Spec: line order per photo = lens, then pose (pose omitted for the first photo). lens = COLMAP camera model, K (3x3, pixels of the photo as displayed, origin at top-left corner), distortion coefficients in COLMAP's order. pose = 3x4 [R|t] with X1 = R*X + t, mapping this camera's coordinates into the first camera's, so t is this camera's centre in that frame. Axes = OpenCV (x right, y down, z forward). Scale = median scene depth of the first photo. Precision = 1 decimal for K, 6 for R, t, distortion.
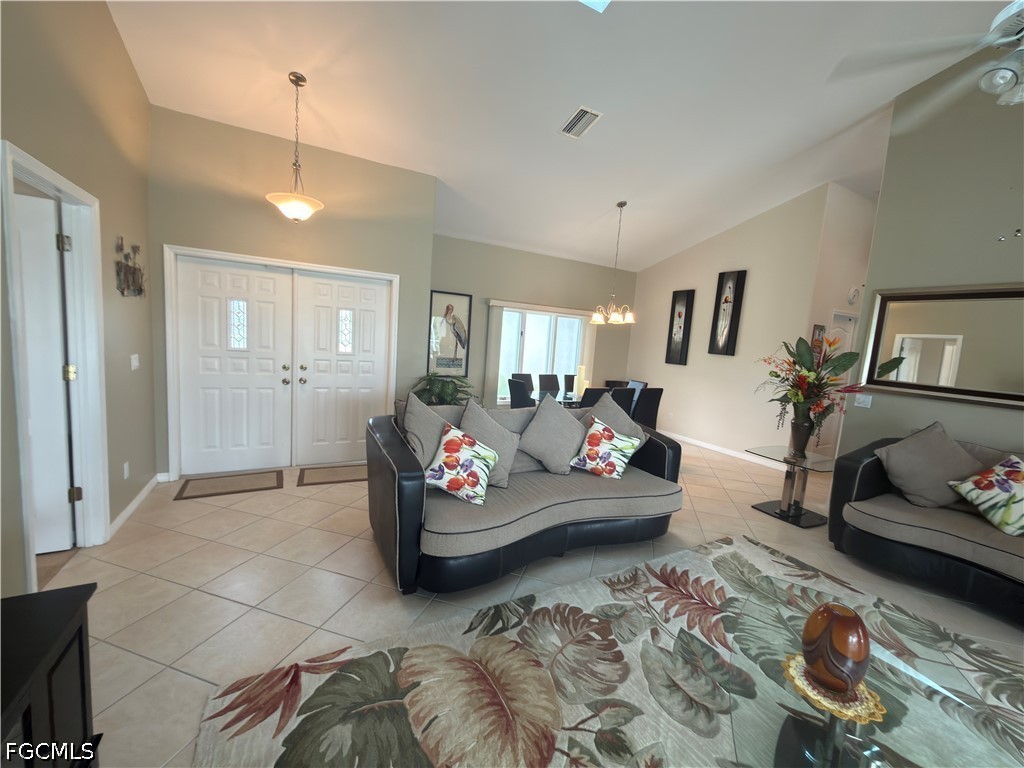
lens RADIAL K [[407.9, 0, 514.2], [0, 407.9, 383.9], [0, 0, 1]] dist [-0.000269, 0.000056]
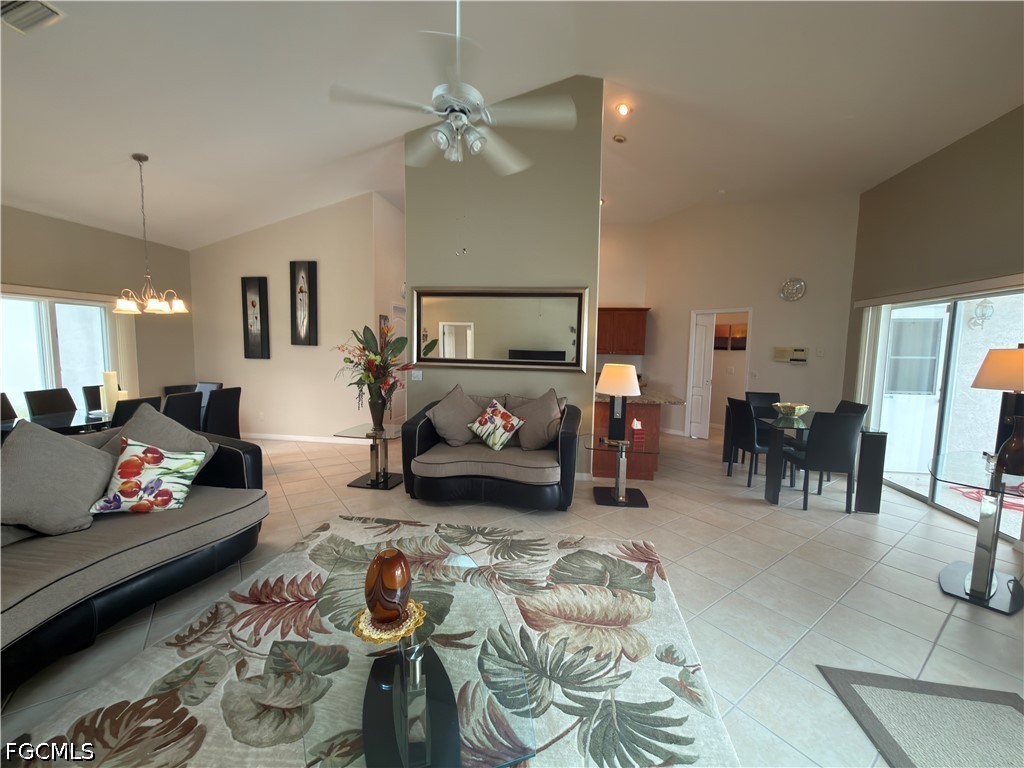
lens RADIAL K [[407.9, 0, 514.2], [0, 407.9, 383.9], [0, 0, 1]] dist [-0.000269, 0.000056]
pose [[0.612854, -0.130150, 0.779404, 0.066971], [0.113822, 0.990596, 0.075917, 0.007241], [-0.781955, 0.042187, 0.621905, -0.018622]]
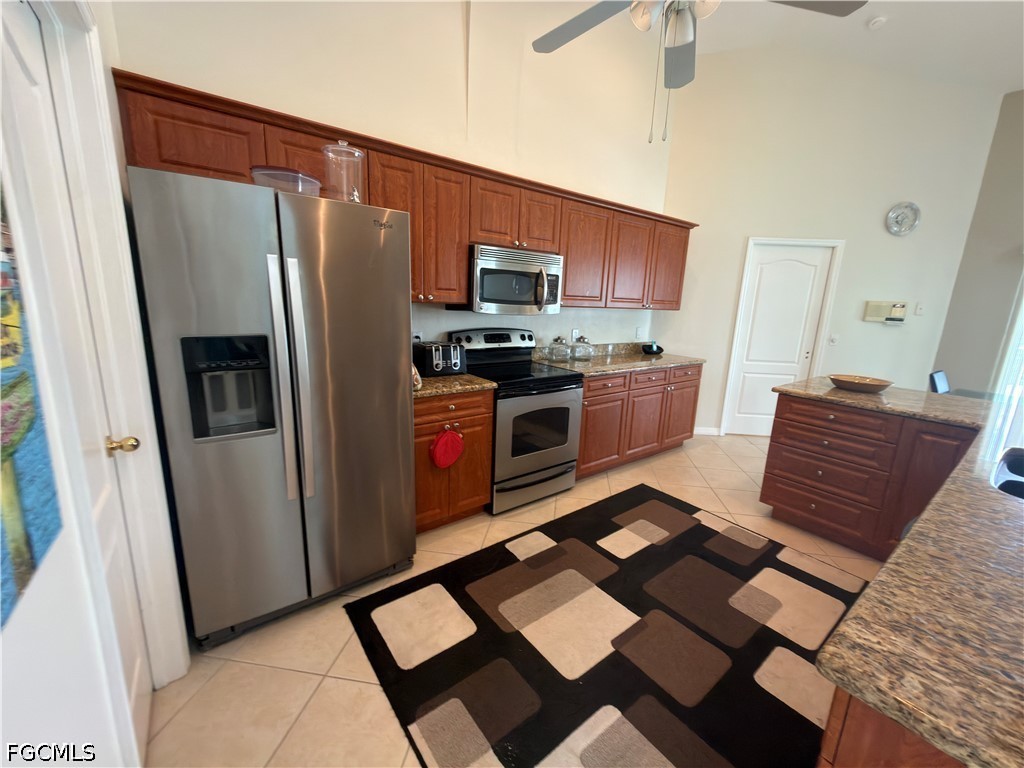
lens RADIAL K [[407.9, 0, 514.2], [0, 407.9, 383.9], [0, 0, 1]] dist [-0.000269, 0.000056]
pose [[-0.132337, -0.275867, 0.952042, 1.064067], [0.064691, 0.956038, 0.286017, -0.079696], [-0.989092, 0.099439, -0.108673, 1.505528]]
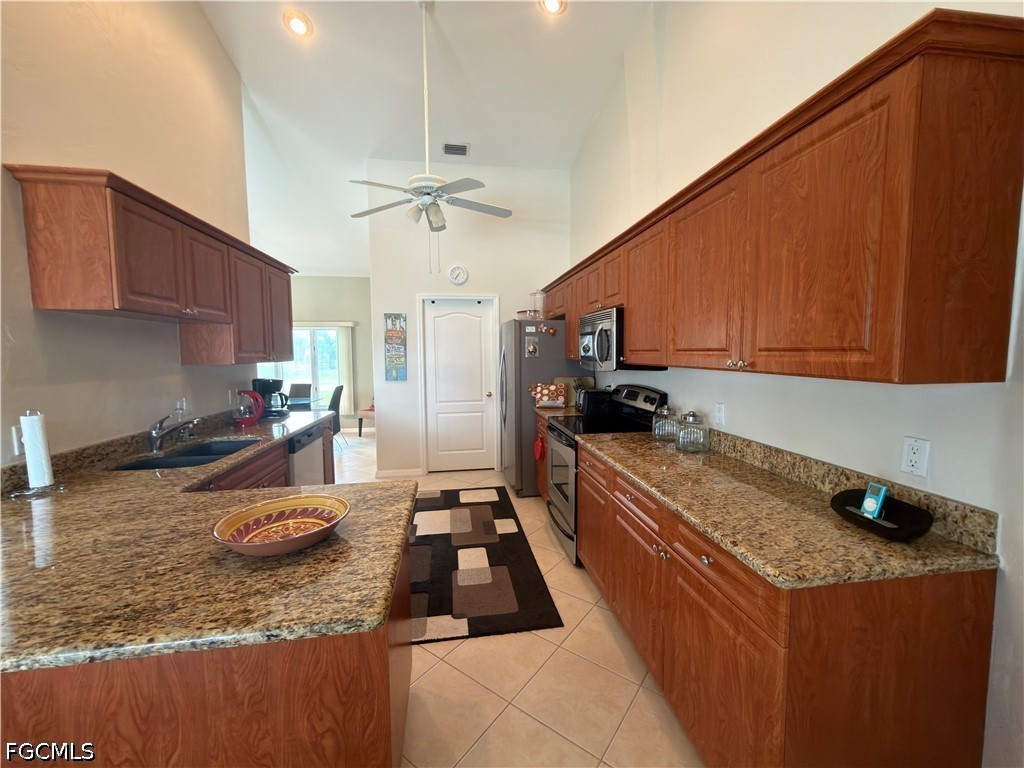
lens RADIAL K [[407.9, 0, 514.2], [0, 407.9, 383.9], [0, 0, 1]] dist [-0.000269, 0.000056]
pose [[0.931490, -0.049376, -0.360401, 2.119102], [0.032578, 0.998087, -0.052540, 0.106662], [0.362306, 0.037200, 0.931317, 0.423017]]
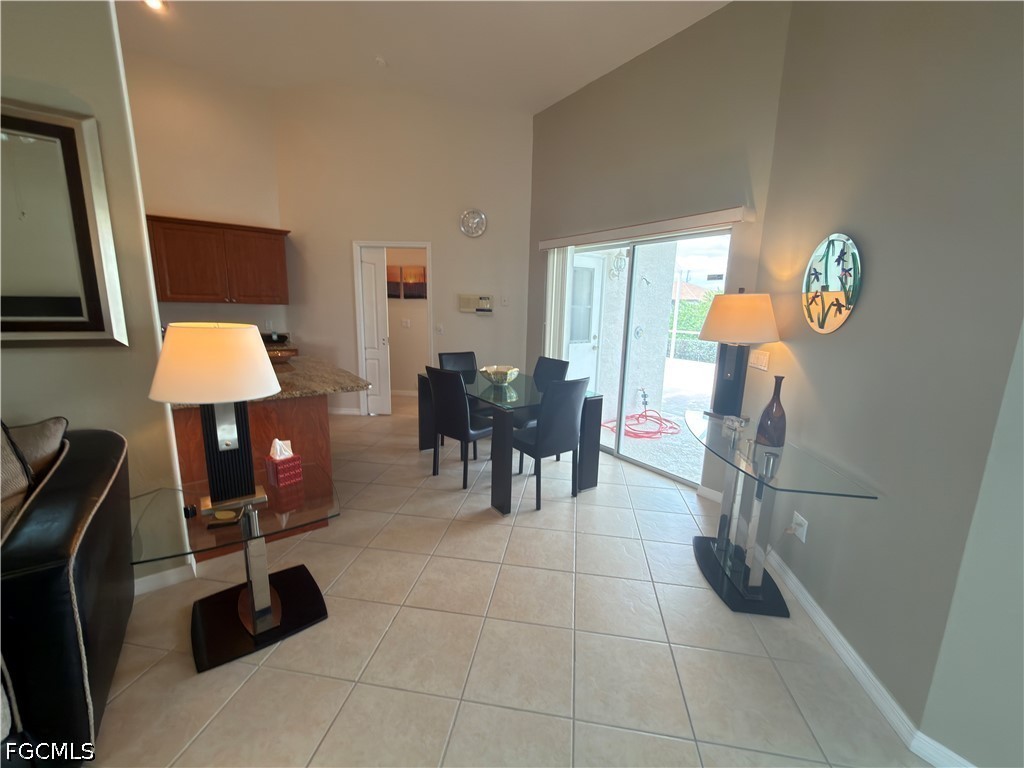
lens RADIAL K [[407.9, 0, 514.2], [0, 407.9, 383.9], [0, 0, 1]] dist [-0.000269, 0.000056]
pose [[-0.130369, -0.257709, 0.957387, 0.685009], [0.078062, 0.959962, 0.269033, 0.044102], [-0.988388, 0.109809, -0.105033, 0.193230]]
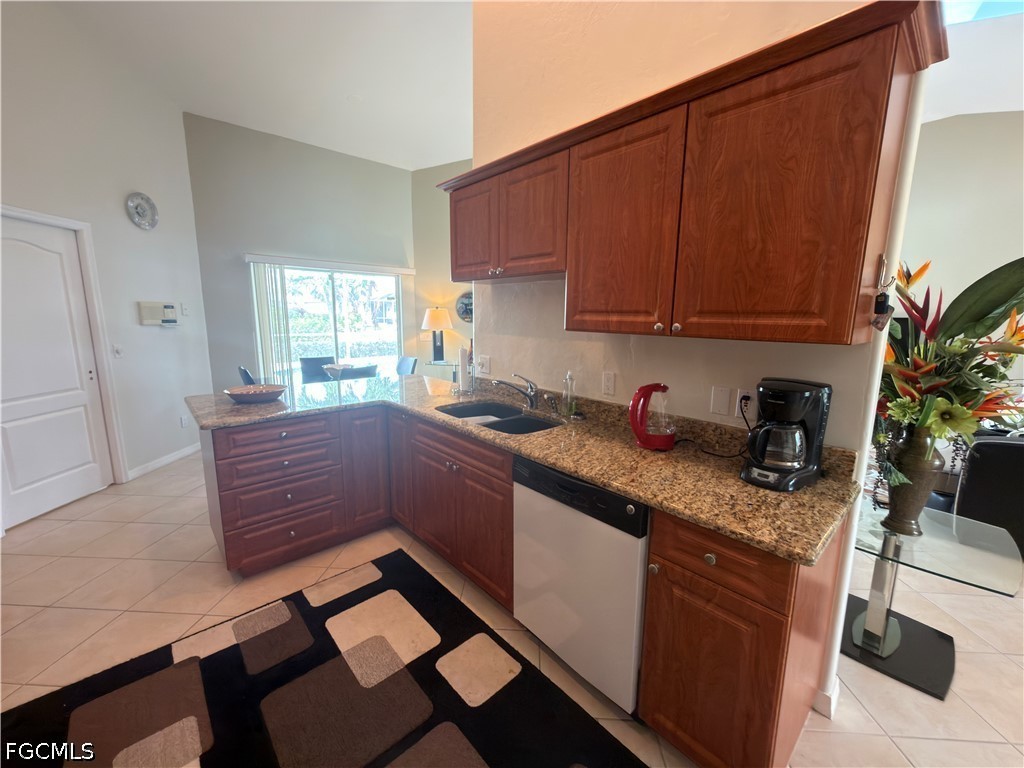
lens RADIAL K [[407.9, 0, 514.2], [0, 407.9, 383.9], [0, 0, 1]] dist [-0.000269, 0.000056]
pose [[-0.972188, -0.041623, -0.230473, 1.481005], [-0.102455, 0.960506, 0.258712, -0.065679], [0.210602, 0.275130, -0.938057, 1.551506]]
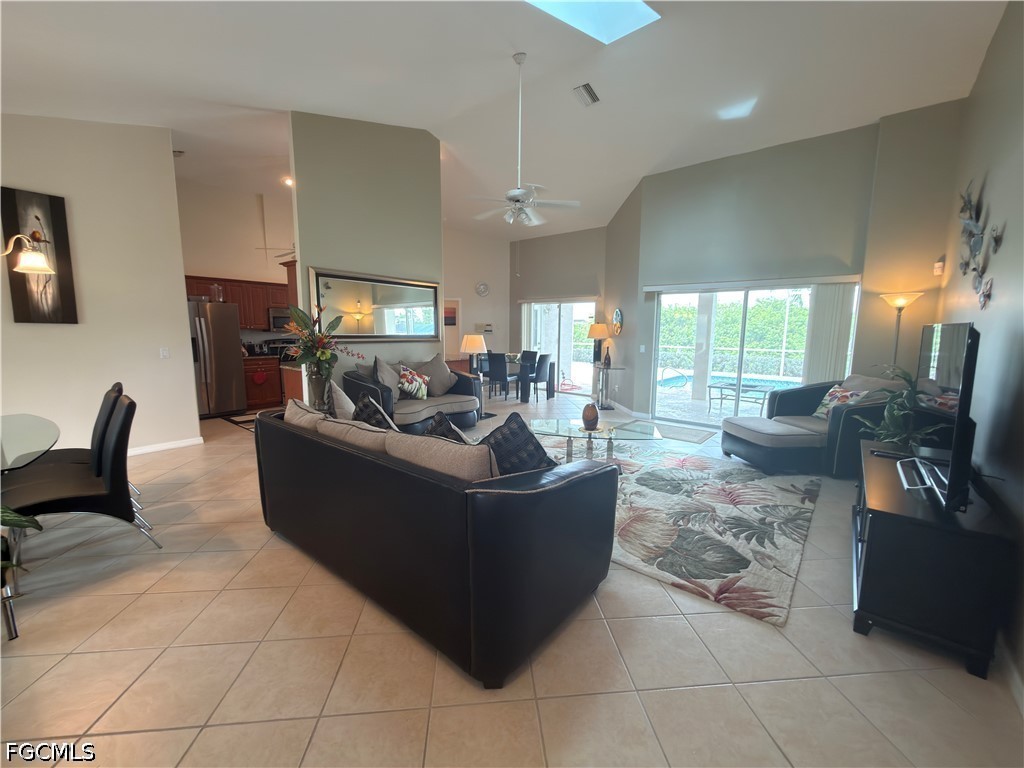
lens RADIAL K [[407.9, 0, 514.2], [0, 407.9, 383.9], [0, 0, 1]] dist [-0.000269, 0.000056]
pose [[-0.369321, -0.197441, 0.908085, -0.723773], [0.070277, 0.968437, 0.239145, -0.154984], [-0.926641, 0.152139, -0.343788, 1.052008]]
